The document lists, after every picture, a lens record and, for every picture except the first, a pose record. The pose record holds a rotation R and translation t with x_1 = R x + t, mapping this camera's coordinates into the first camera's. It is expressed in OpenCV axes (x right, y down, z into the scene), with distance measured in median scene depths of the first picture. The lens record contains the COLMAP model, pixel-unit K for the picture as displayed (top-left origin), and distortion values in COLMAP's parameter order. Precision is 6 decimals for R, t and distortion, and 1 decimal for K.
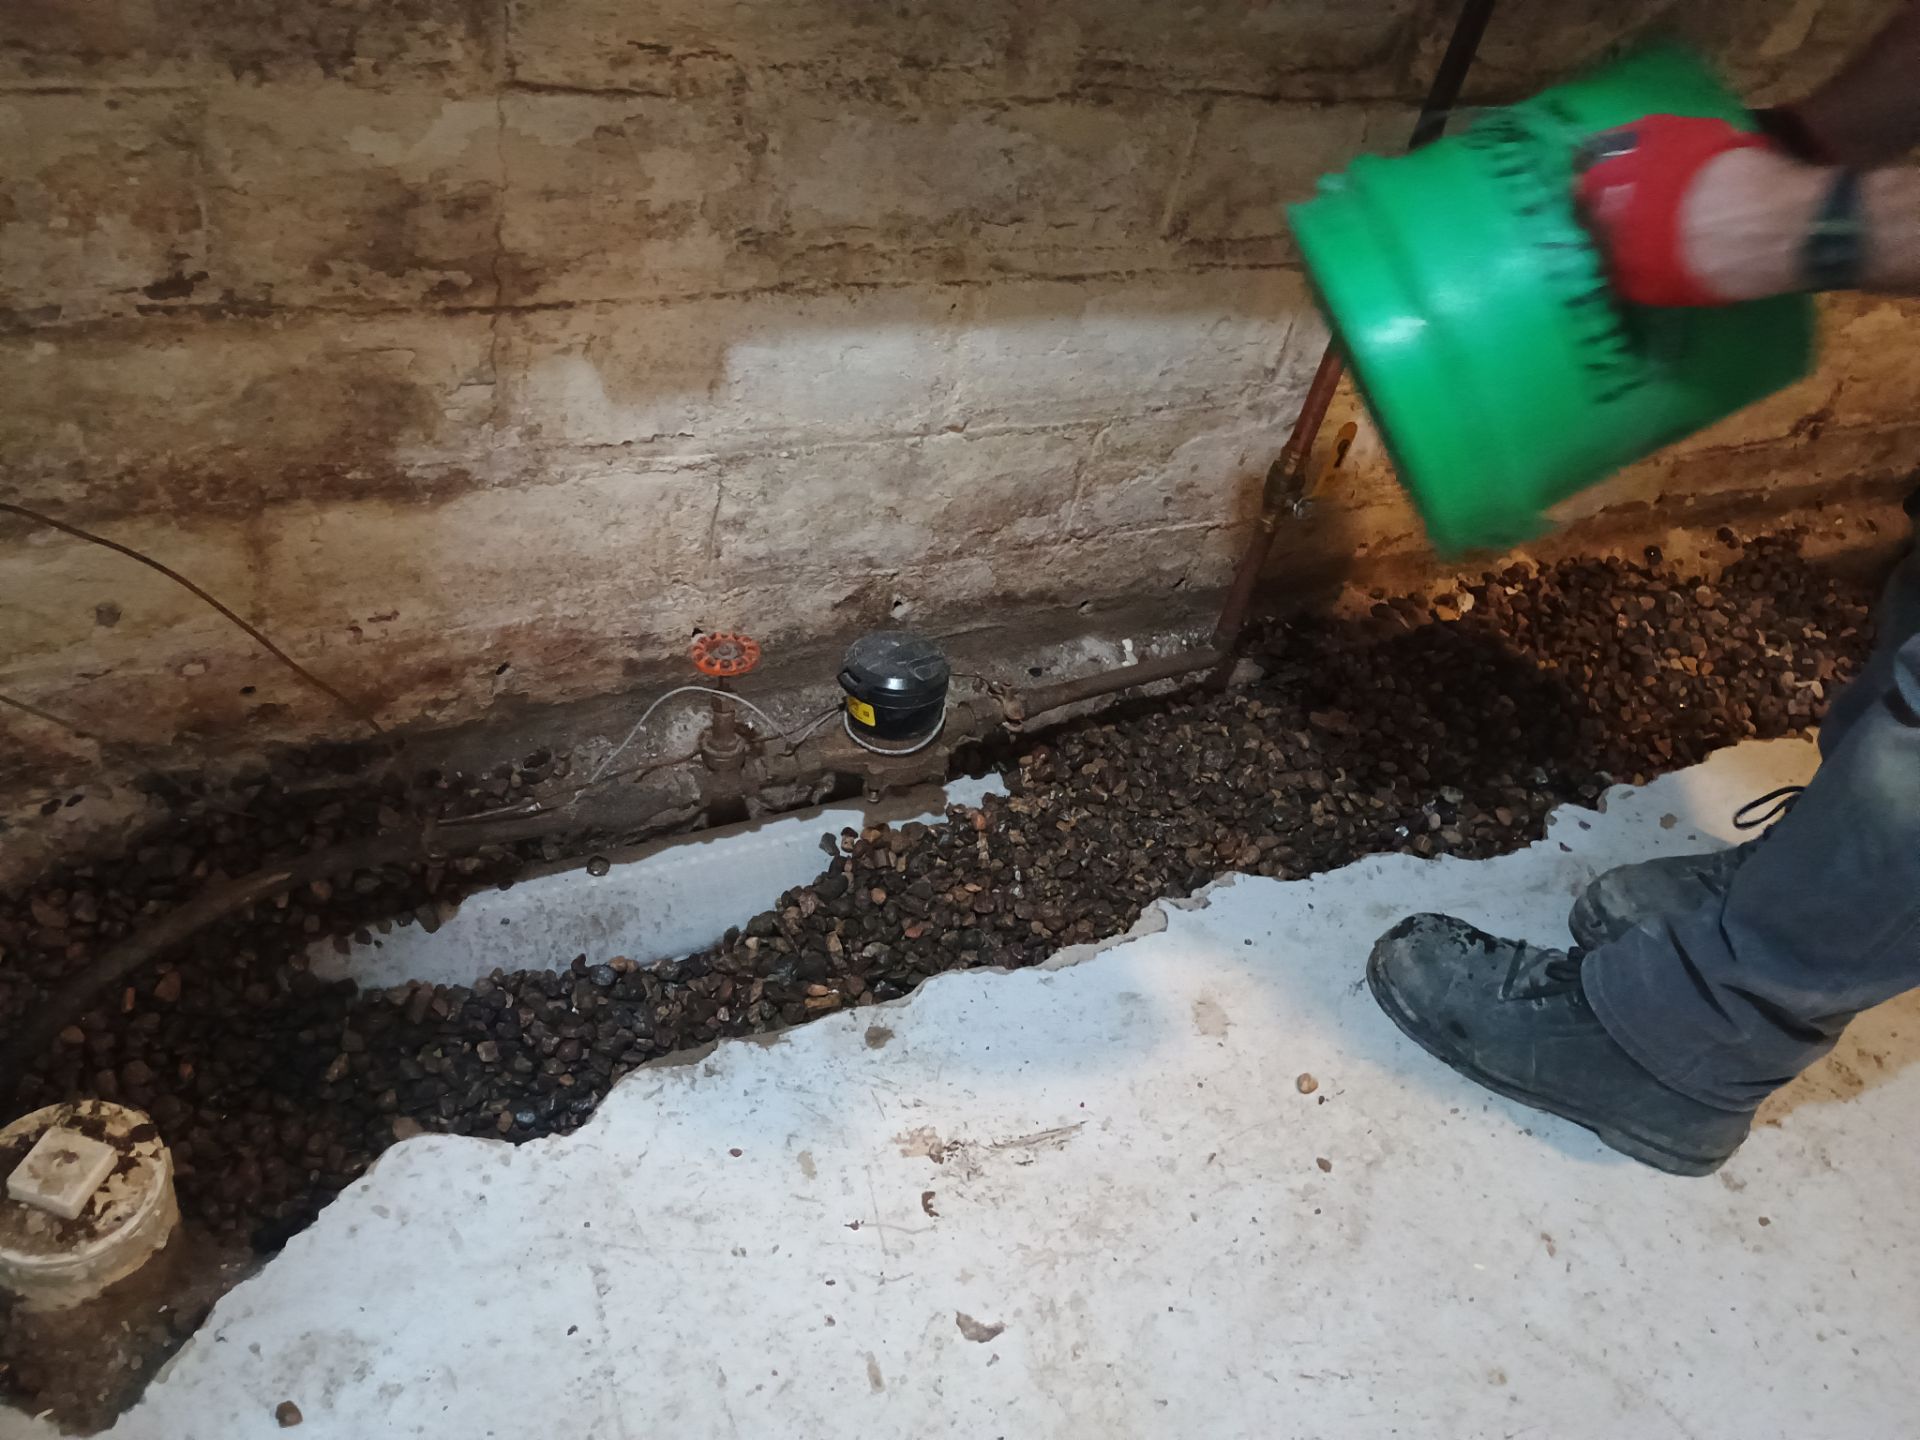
lens RADIAL K [[1596.8, 0, 917.0], [0, 1596.8, 720.3], [0, 0, 1]] dist [0.051769, -0.074709]
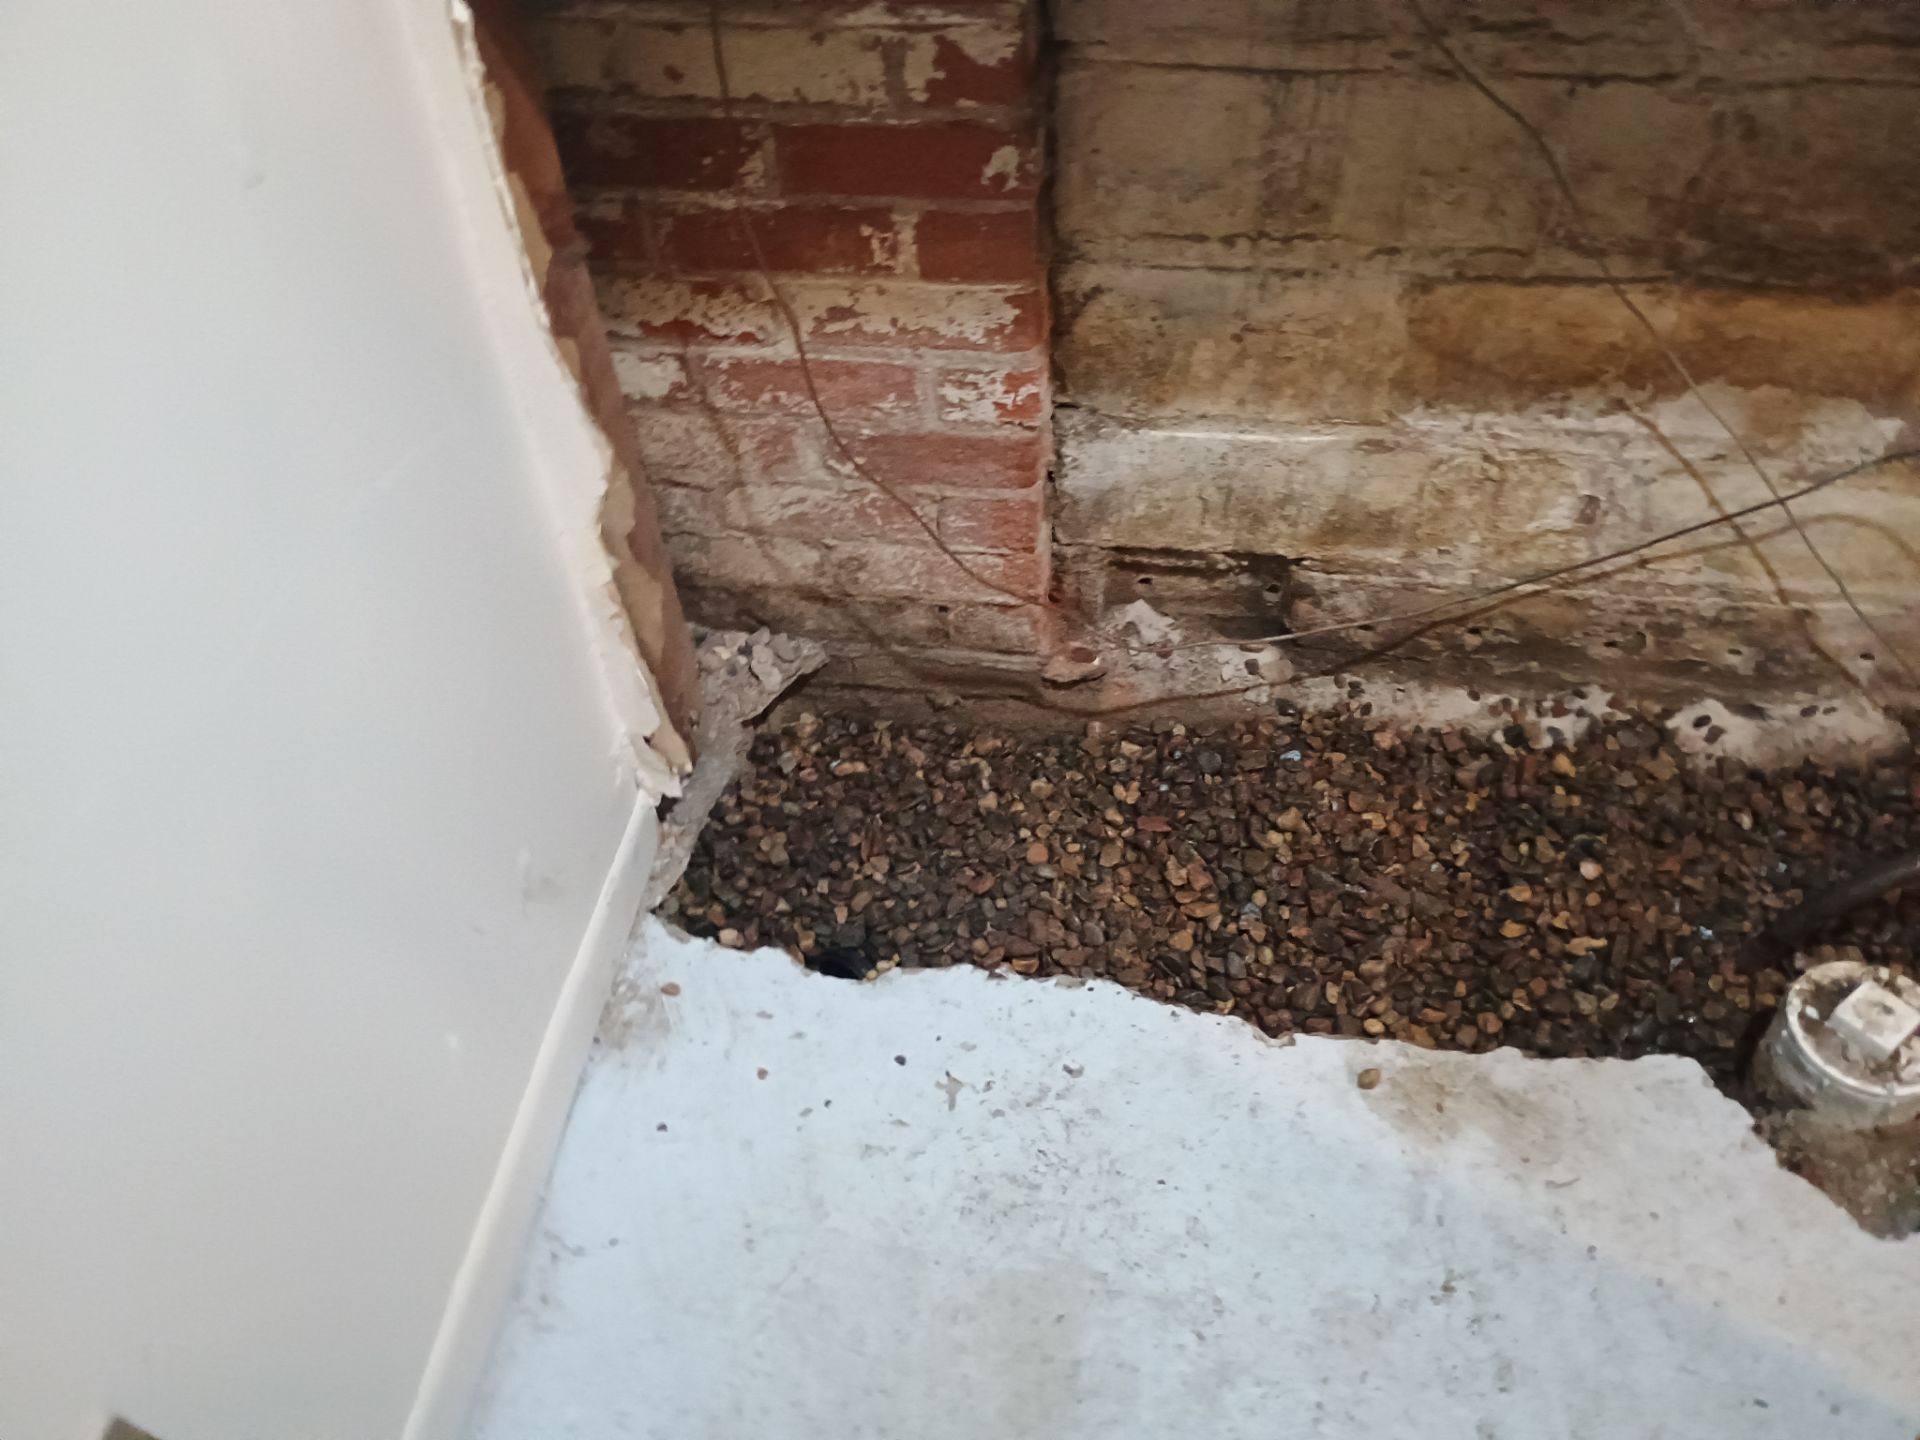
lens RADIAL K [[1585.3, 0, 959.9], [0, 1585.3, 745.2], [0, 0, 1]] dist [0.049430, -0.050597]
pose [[0.779768, 0.266318, -0.566601, -0.352679], [-0.242902, 0.962815, 0.118261, 0.088589], [0.577027, 0.045412, 0.815462, -0.280828]]
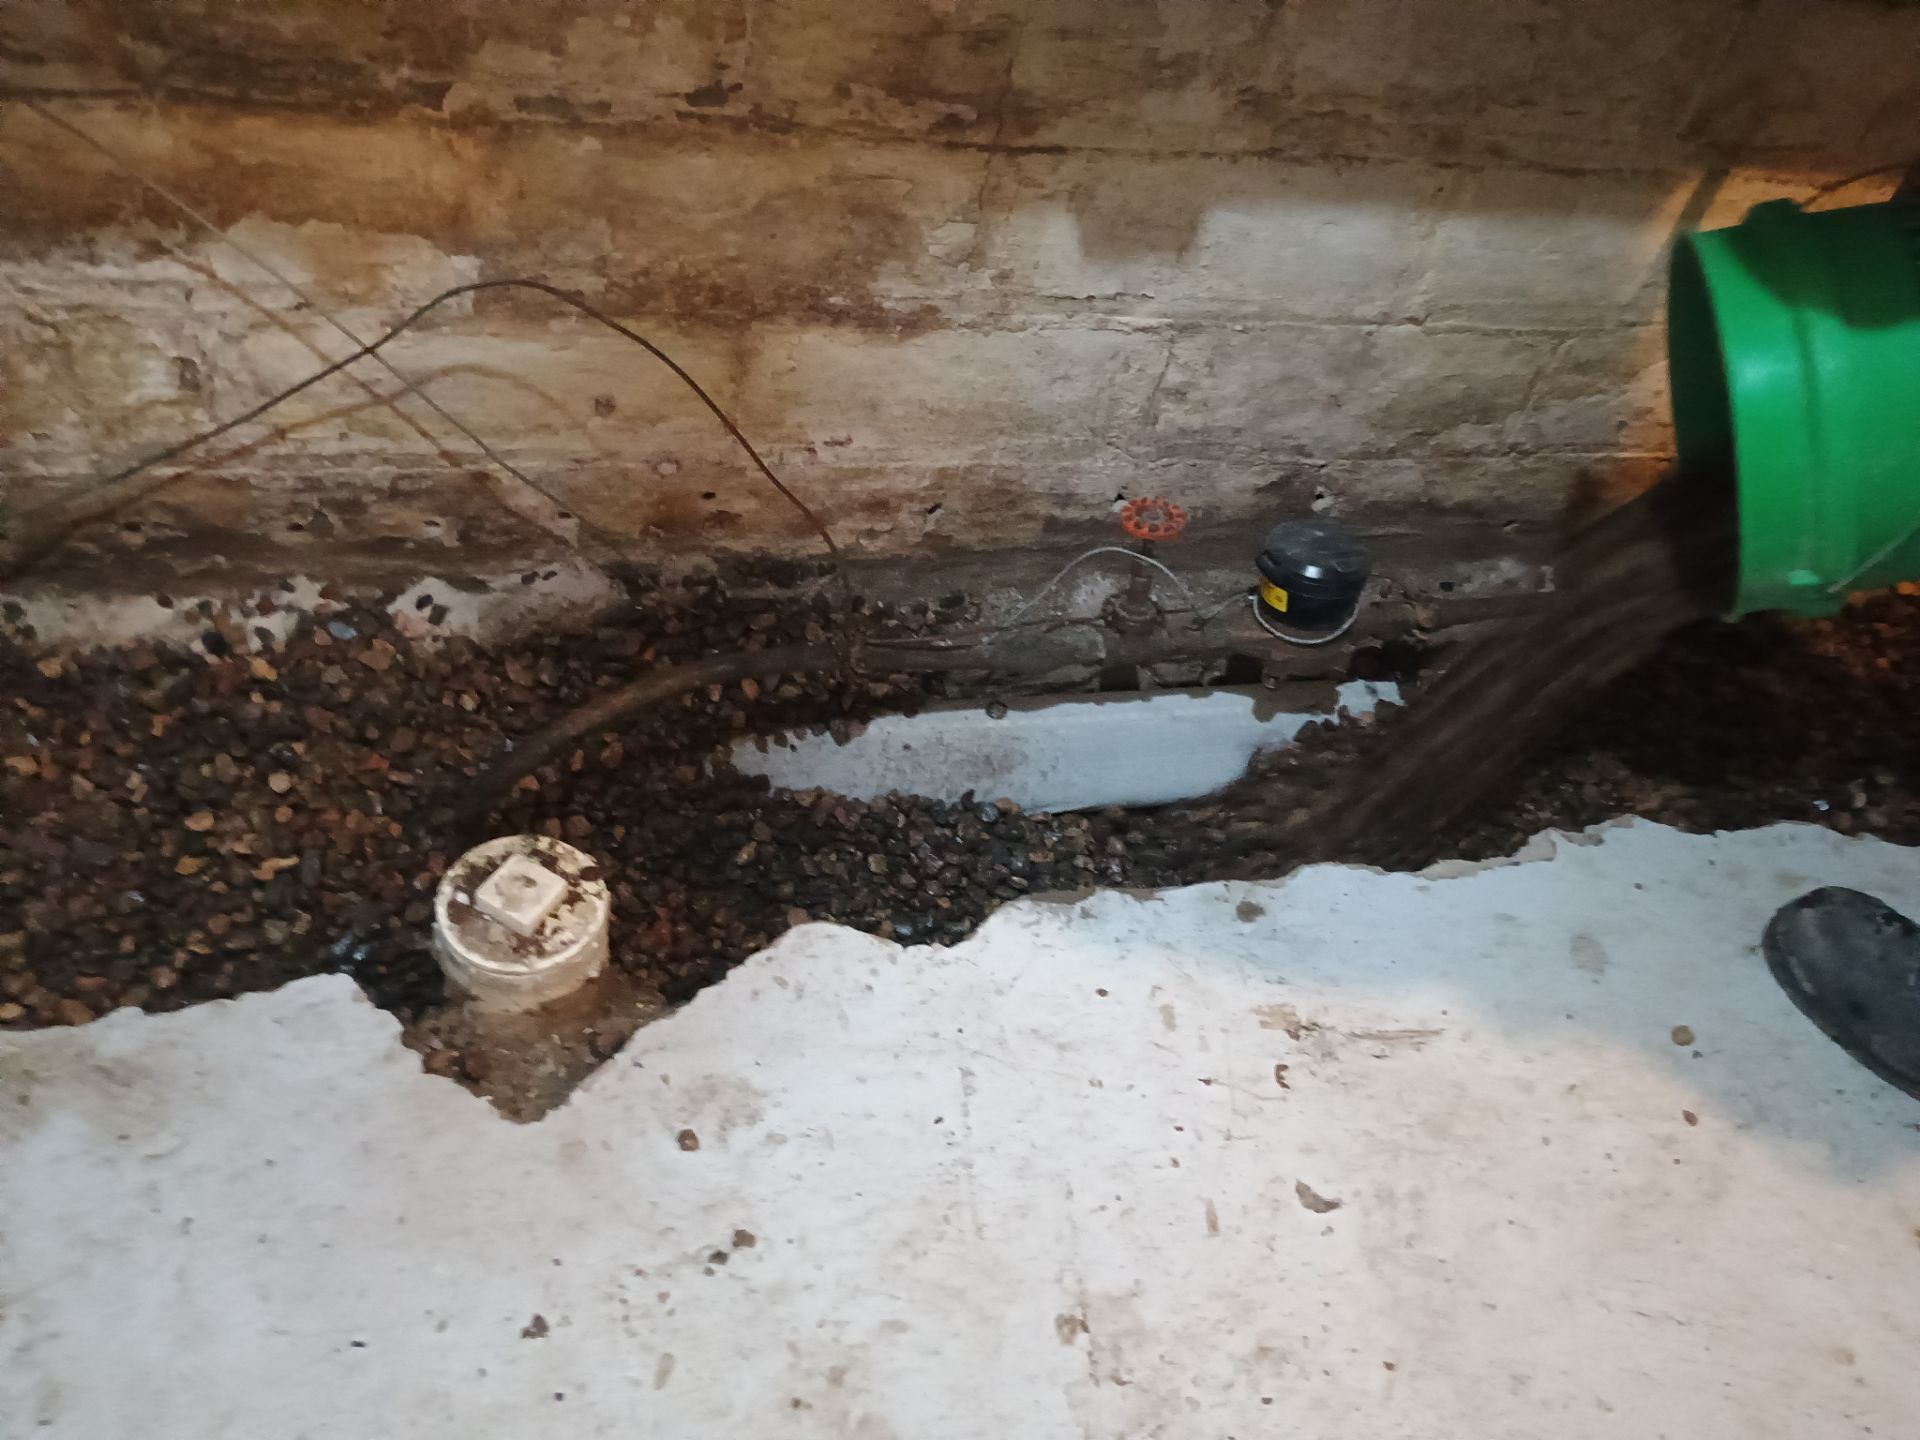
lens RADIAL K [[1585.3, 0, 959.9], [0, 1585.3, 745.2], [0, 0, 1]] dist [0.049430, -0.050597]
pose [[0.973760, 0.150928, -0.170330, -0.048000], [-0.138238, 0.986820, 0.084118, 0.033796], [0.180780, -0.058365, 0.981790, -0.021458]]
